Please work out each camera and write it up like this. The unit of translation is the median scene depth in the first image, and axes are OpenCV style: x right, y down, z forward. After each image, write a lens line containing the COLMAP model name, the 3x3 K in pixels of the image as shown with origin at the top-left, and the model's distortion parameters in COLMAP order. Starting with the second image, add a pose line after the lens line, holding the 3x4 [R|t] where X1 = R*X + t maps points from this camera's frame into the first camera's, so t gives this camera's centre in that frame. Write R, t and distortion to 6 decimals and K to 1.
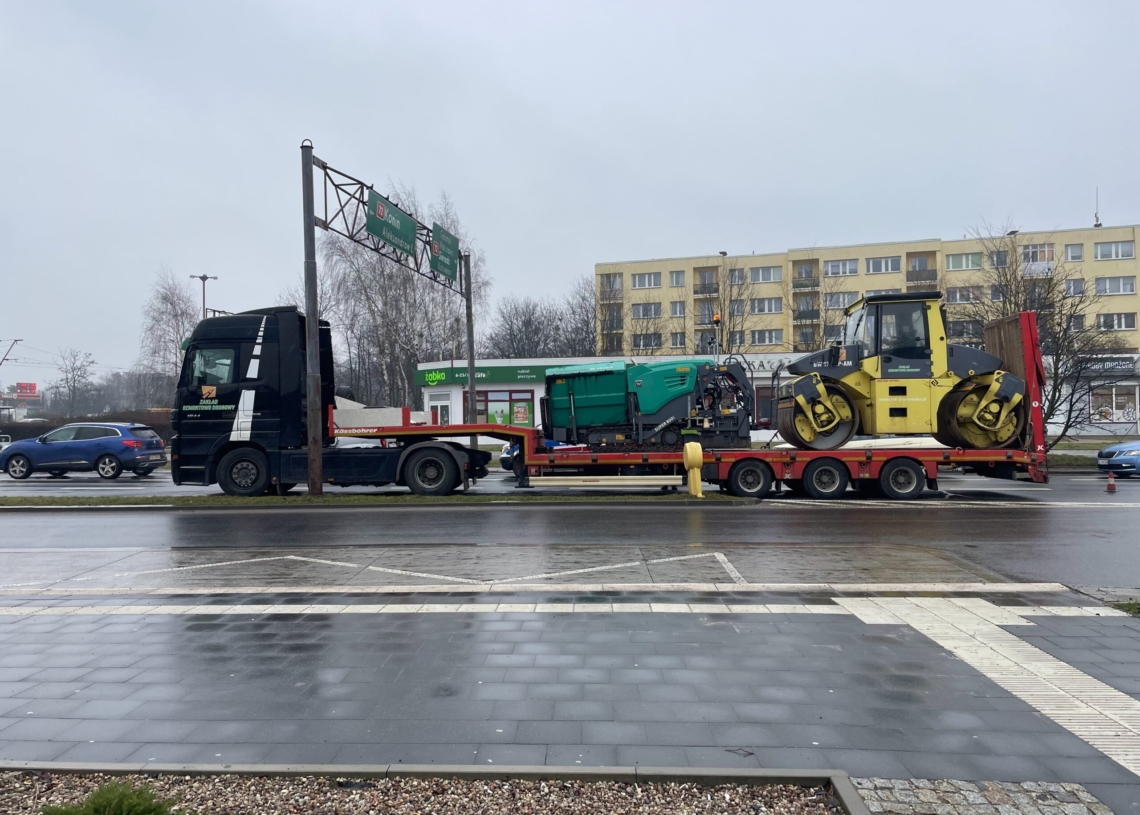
lens RADIAL K [[890.3, 0, 572.4], [0, 890.3, 406.2], [0, 0, 1]] dist [0.092505, -0.038539]
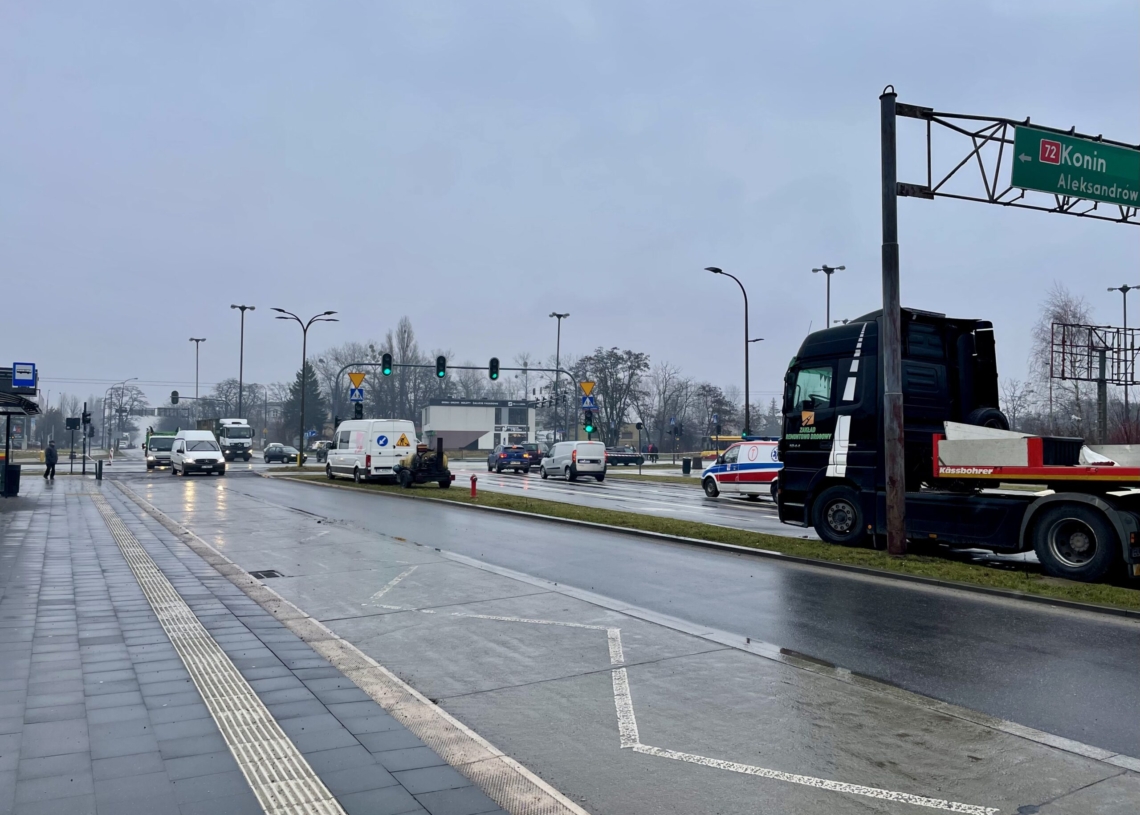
lens RADIAL K [[890.3, 0, 569.9], [0, 890.3, 414.8], [0, 0, 1]] dist [0.092505, -0.038539]
pose [[0.541292, -0.014531, -0.840709, 0.191525], [-0.005091, 0.999776, -0.020558, -0.000464], [0.840819, 0.015408, 0.541096, 0.348432]]
